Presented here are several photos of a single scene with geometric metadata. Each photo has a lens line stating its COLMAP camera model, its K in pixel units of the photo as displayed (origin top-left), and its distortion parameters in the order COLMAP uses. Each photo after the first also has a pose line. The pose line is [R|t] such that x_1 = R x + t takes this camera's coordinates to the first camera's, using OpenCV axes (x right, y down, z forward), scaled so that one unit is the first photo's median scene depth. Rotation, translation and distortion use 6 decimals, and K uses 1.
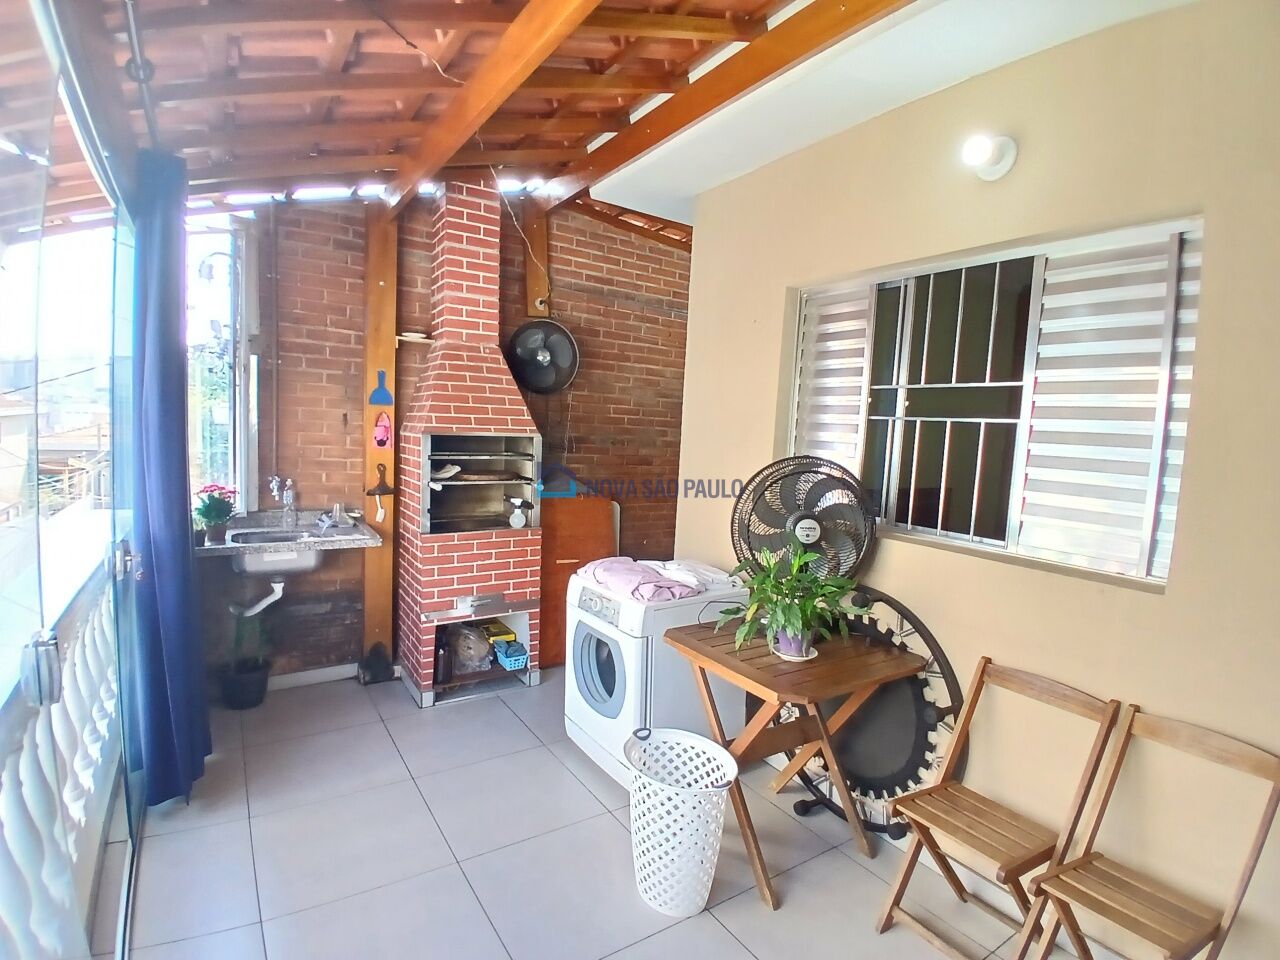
lens RADIAL K [[639.1, 0, 641.7], [0, 639.1, 477.6], [0, 0, 1]] dist [0.002162, -0.040516]
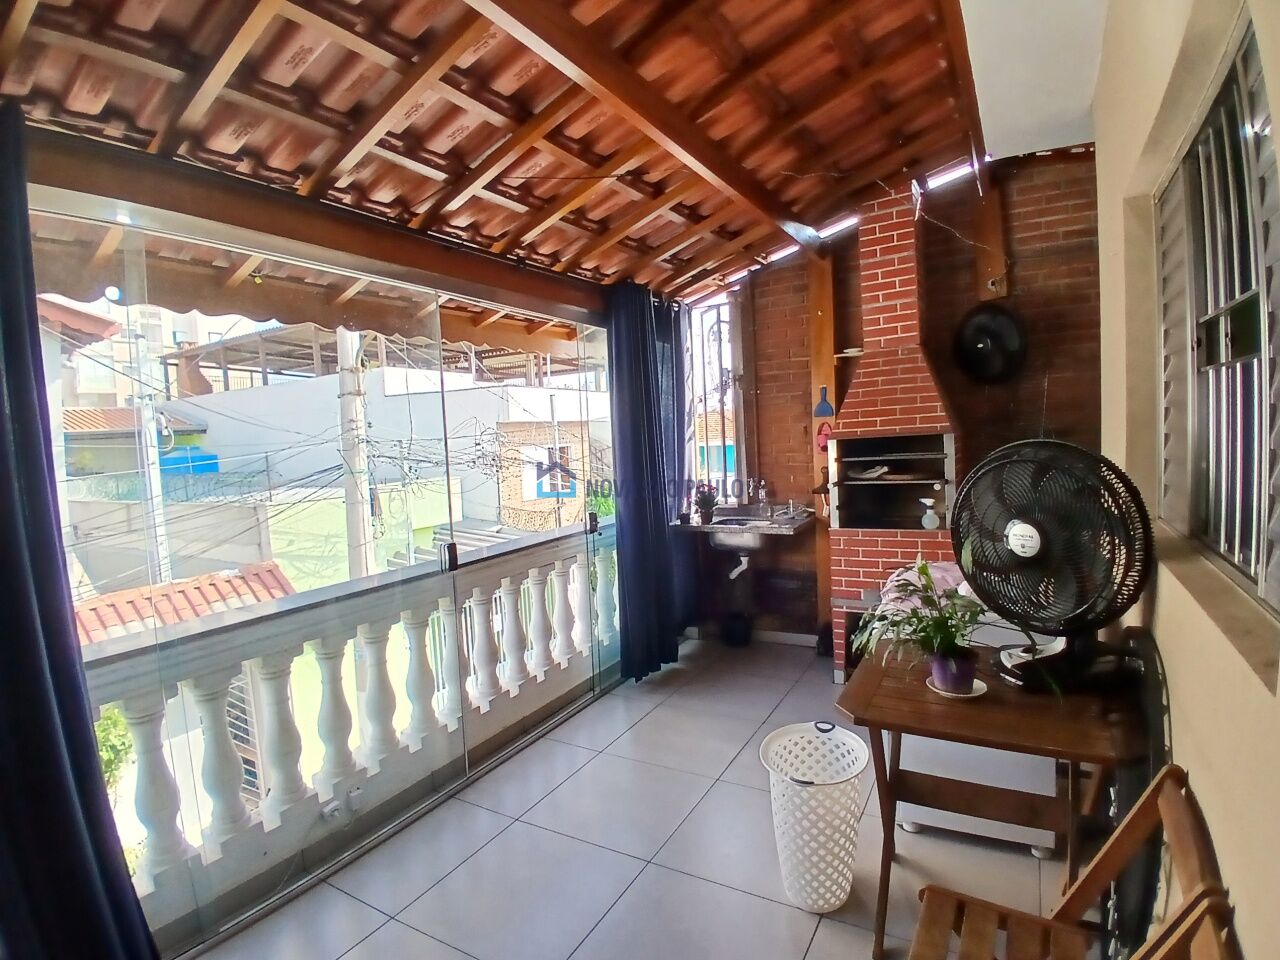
lens RADIAL K [[639.1, 0, 641.7], [0, 639.1, 477.6], [0, 0, 1]] dist [0.002162, -0.040516]
pose [[0.449175, -0.014246, -0.893330, 0.485452], [-0.002351, 0.999851, -0.017127, 0.019218], [0.893441, 0.009794, 0.449075, 0.179870]]
